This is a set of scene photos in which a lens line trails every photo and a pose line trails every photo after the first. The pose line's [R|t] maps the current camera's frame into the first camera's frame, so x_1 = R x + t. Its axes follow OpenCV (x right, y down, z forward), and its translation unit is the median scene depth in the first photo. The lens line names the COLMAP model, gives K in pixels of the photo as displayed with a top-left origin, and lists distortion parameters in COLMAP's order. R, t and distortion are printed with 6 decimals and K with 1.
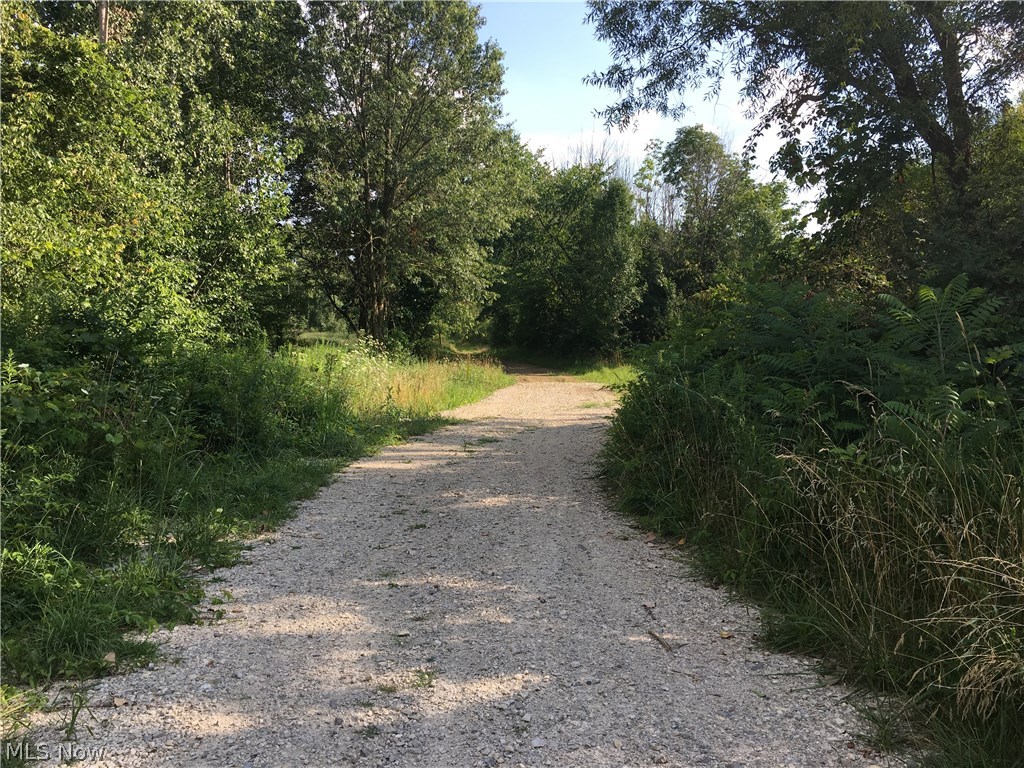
lens RADIAL K [[863.2, 0, 537.0], [0, 863.2, 375.0], [0, 0, 1]] dist [0.043618, -0.037553]
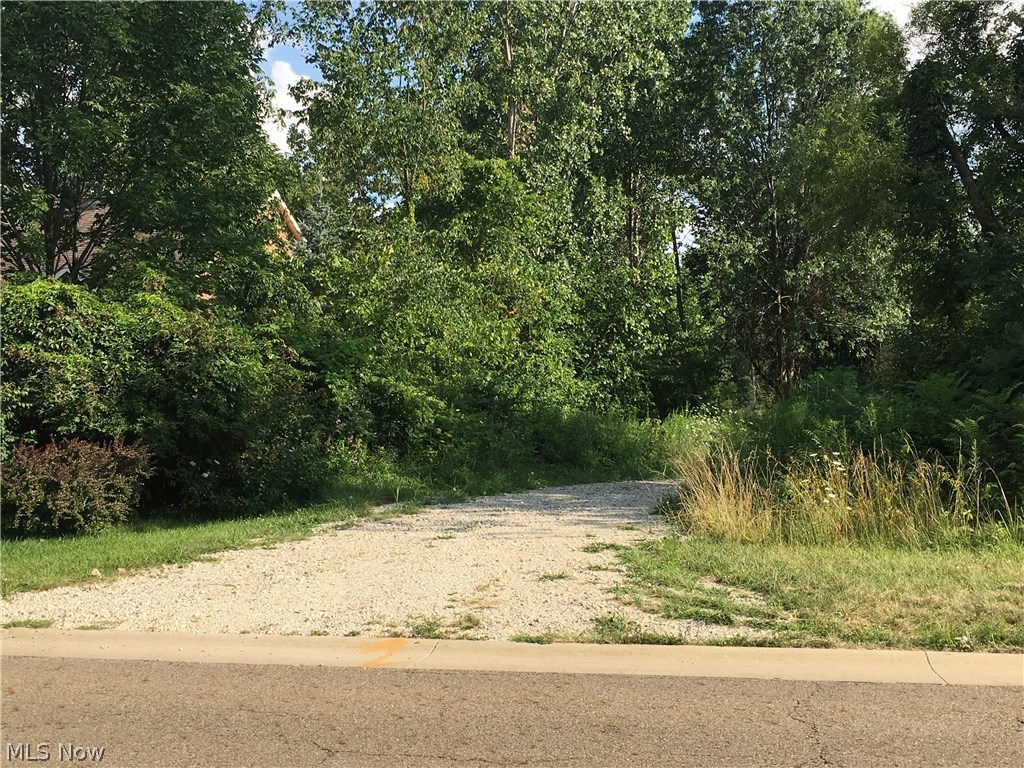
lens RADIAL K [[1358.1, 0, 512.0], [0, 1358.1, 384.3], [0, 0, 1]] dist [0.002775, 0.000000]
pose [[0.891484, -0.006104, -0.453011, 0.284918], [-0.024688, 0.997769, -0.062028, 0.034483], [0.452378, 0.066481, 0.889345, -0.521402]]
